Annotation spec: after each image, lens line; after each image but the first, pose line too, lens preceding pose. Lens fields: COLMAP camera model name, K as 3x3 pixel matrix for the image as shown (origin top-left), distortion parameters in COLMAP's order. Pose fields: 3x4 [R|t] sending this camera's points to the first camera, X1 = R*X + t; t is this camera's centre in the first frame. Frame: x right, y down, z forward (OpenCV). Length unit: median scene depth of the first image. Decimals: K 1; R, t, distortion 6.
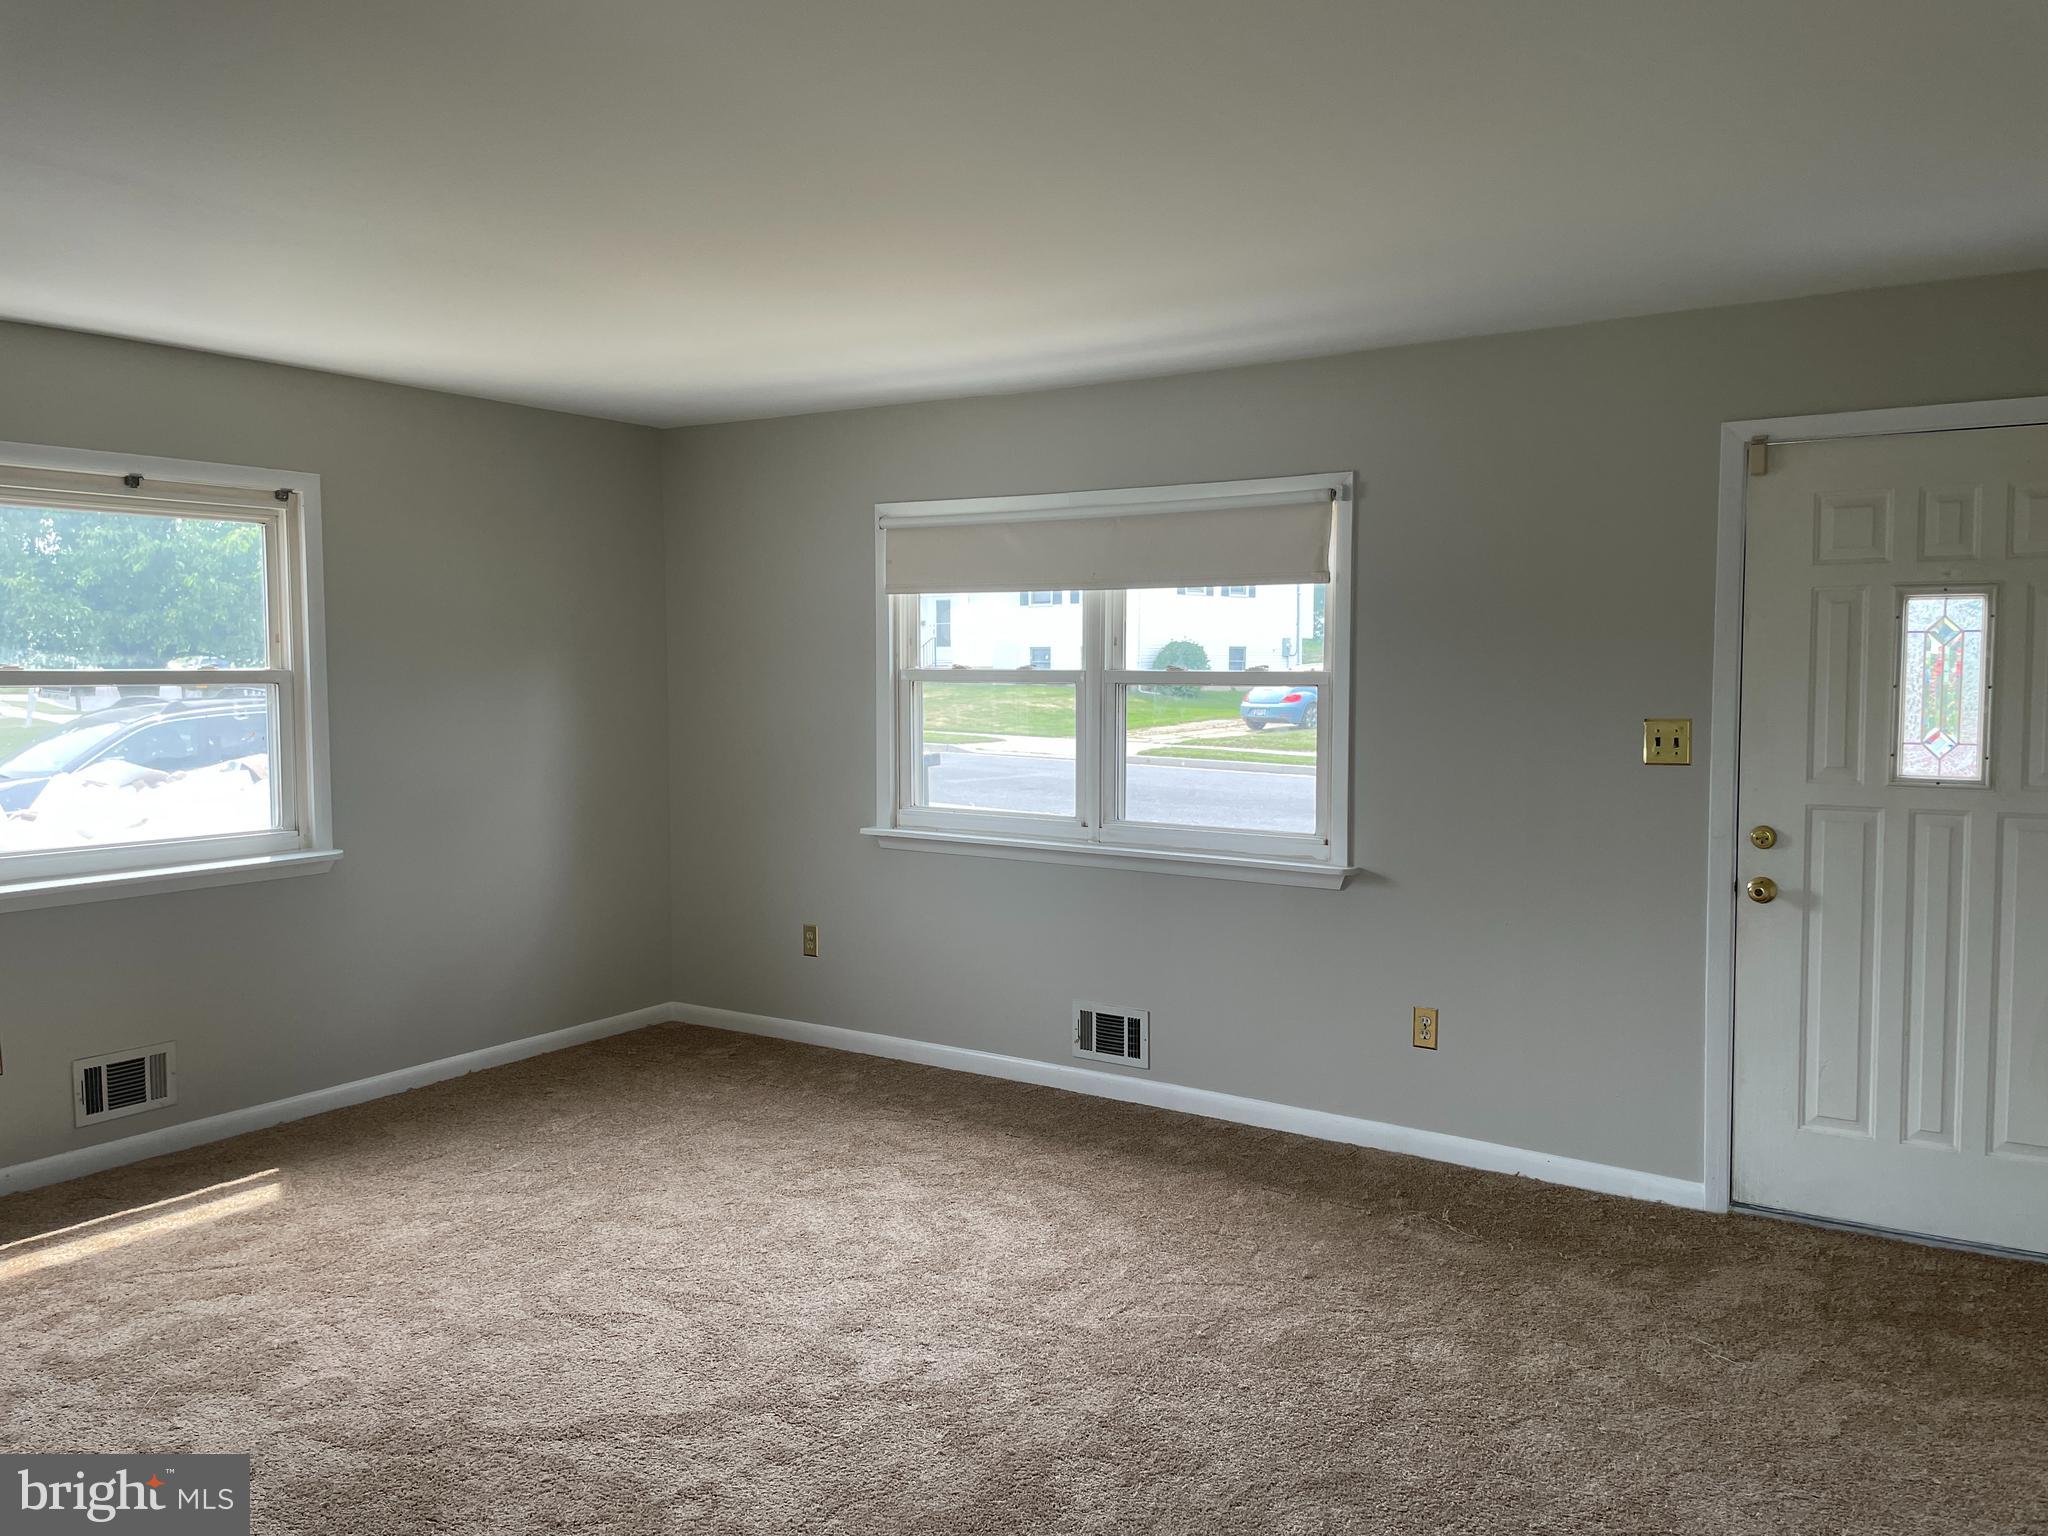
lens RADIAL K [[1537.7, 0, 1028.0], [0, 1537.7, 767.7], [0, 0, 1]] dist [0.068089, -0.072384]
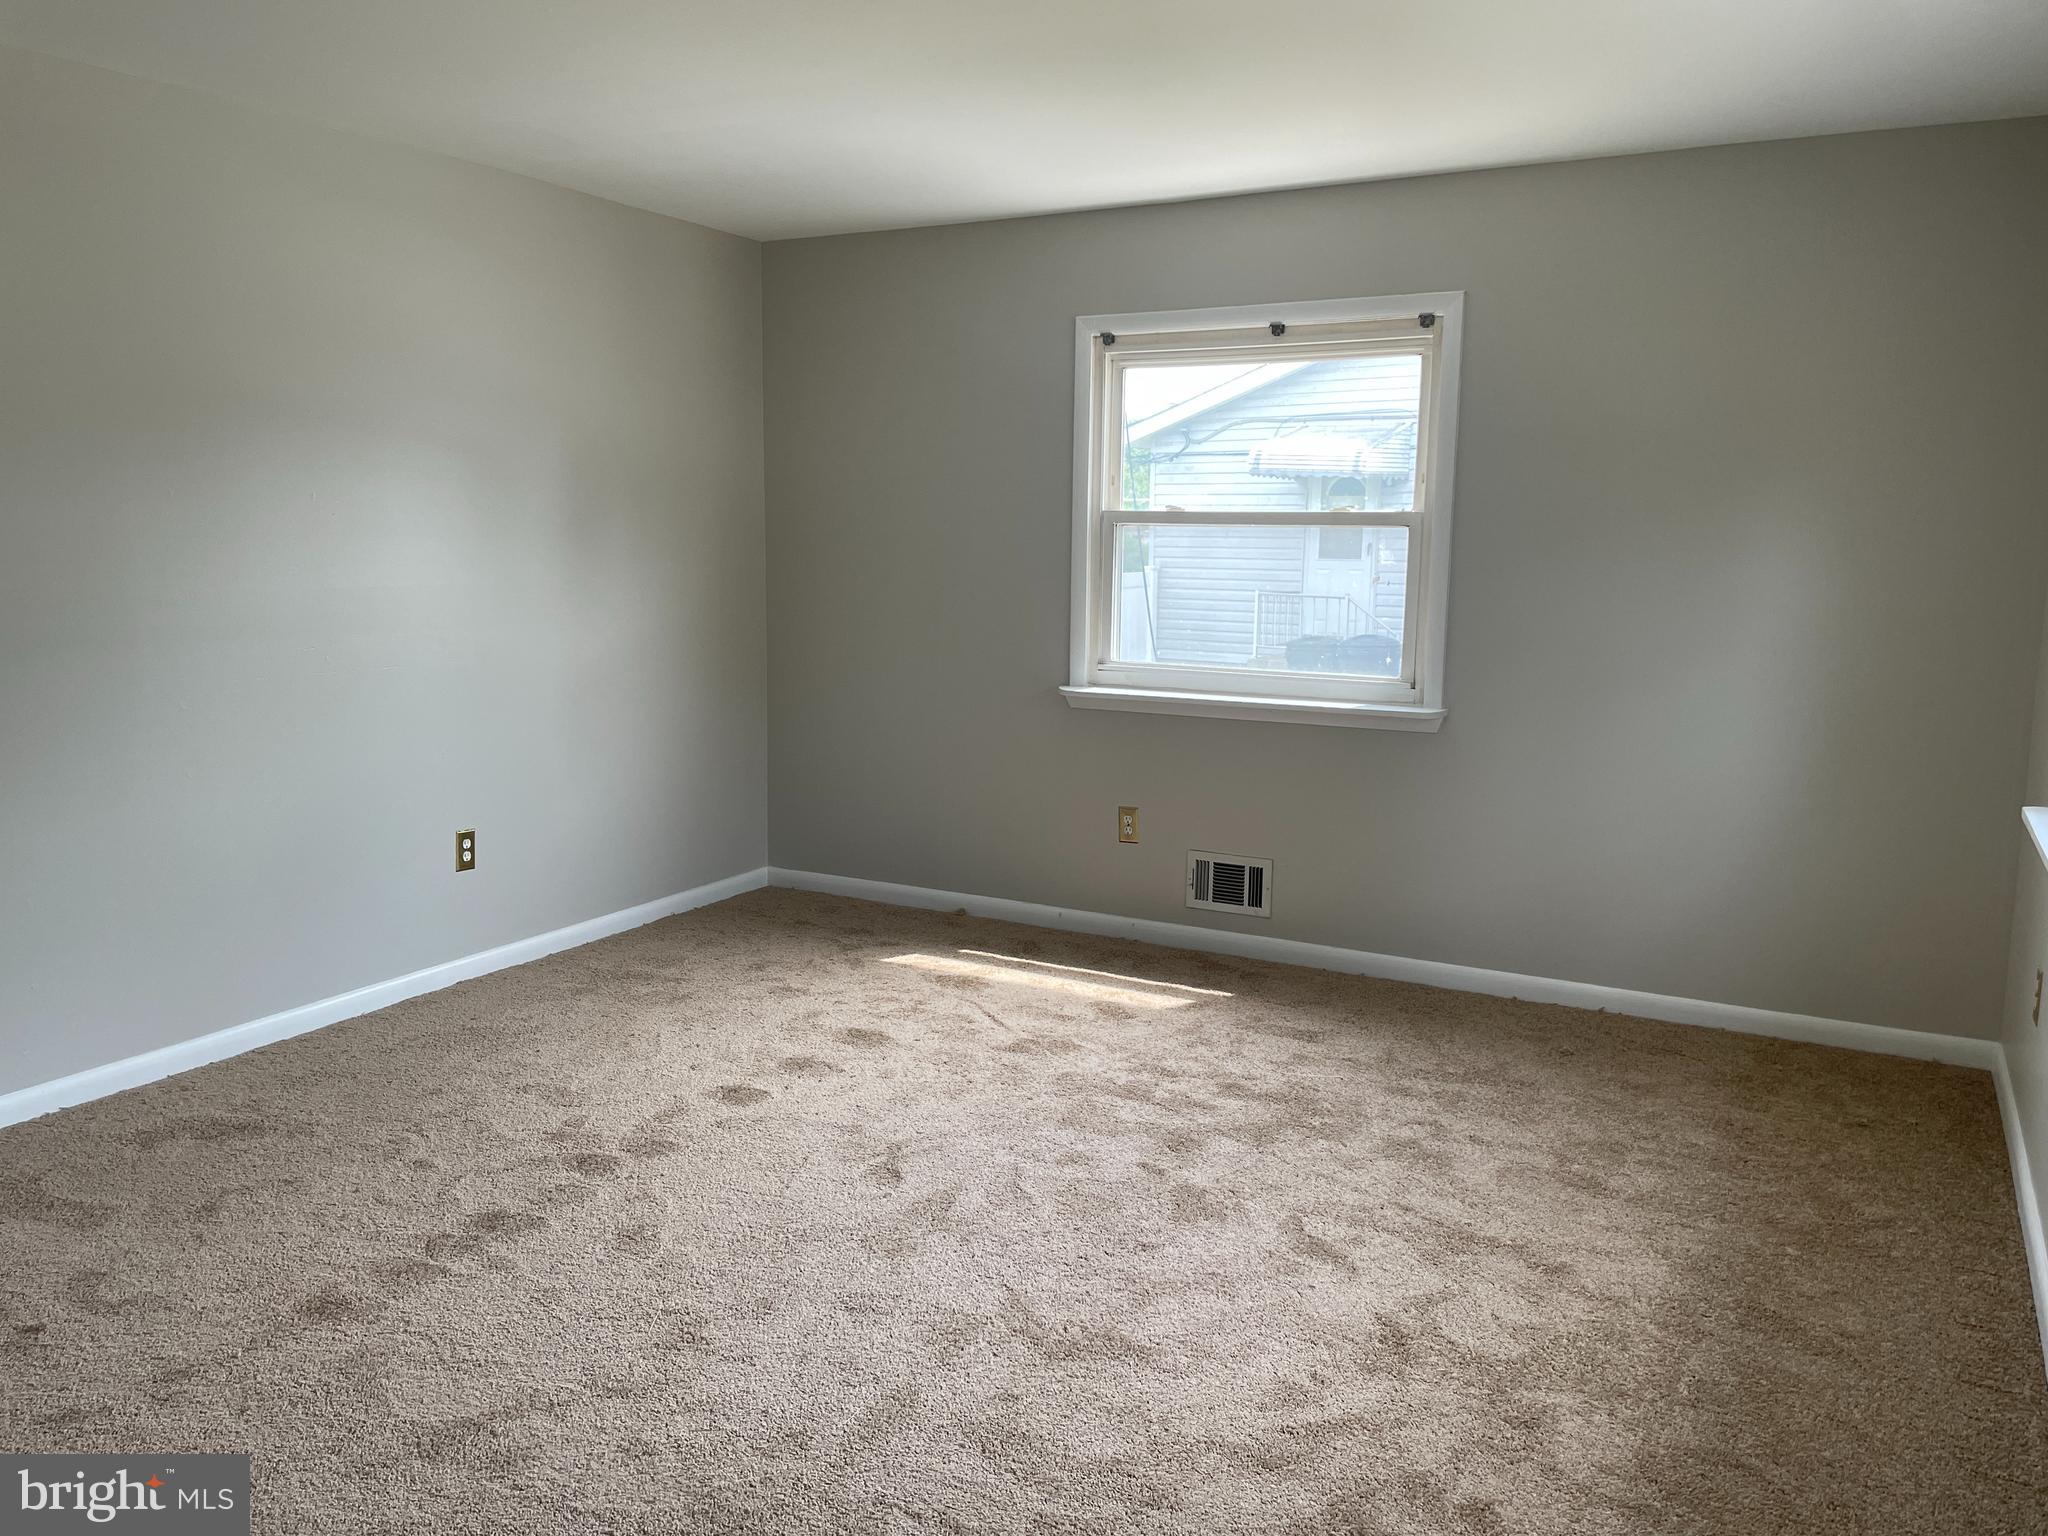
lens RADIAL K [[1537.7, 0, 1019.1], [0, 1537.7, 766.3], [0, 0, 1]] dist [0.068089, -0.072384]
pose [[0.089190, 0.154507, -0.983958, 0.480561], [-0.079019, 0.985879, 0.147646, -0.032334], [0.992875, 0.064583, 0.100139, 0.728058]]
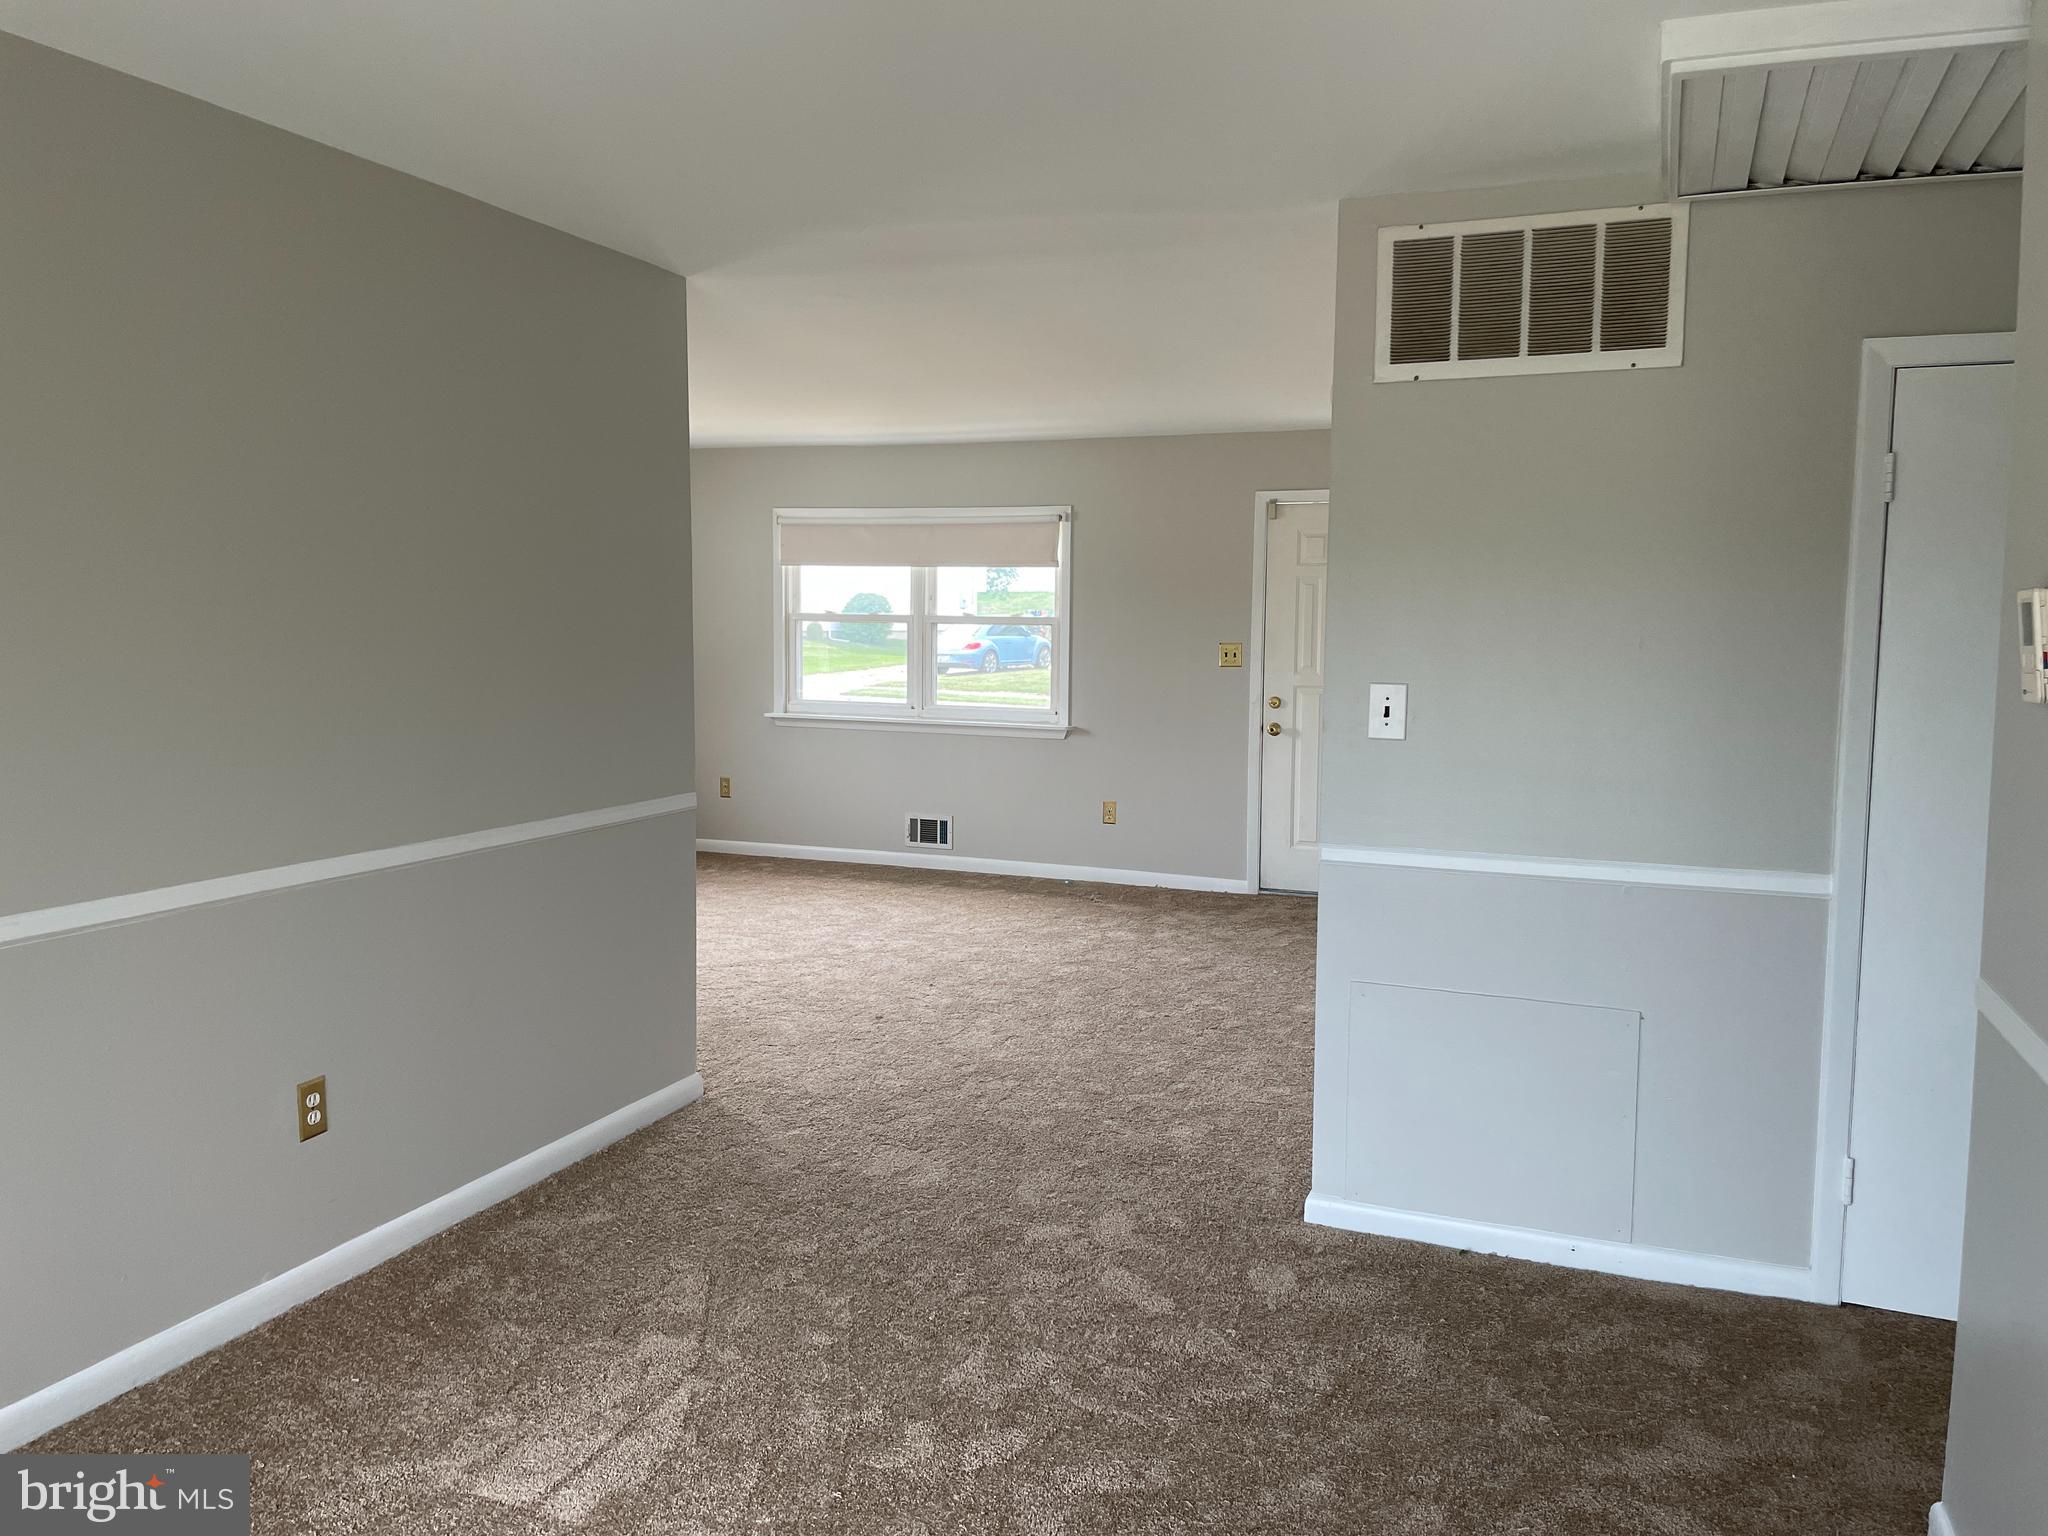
lens RADIAL K [[1537.7, 0, 1030.0], [0, 1537.7, 775.3], [0, 0, 1]] dist [0.068089, -0.072384]
pose [[0.976430, -0.009358, 0.215630, -0.226452], [0.002248, 0.999446, 0.033194, 0.062866], [-0.215822, -0.031927, 0.975911, -0.751379]]
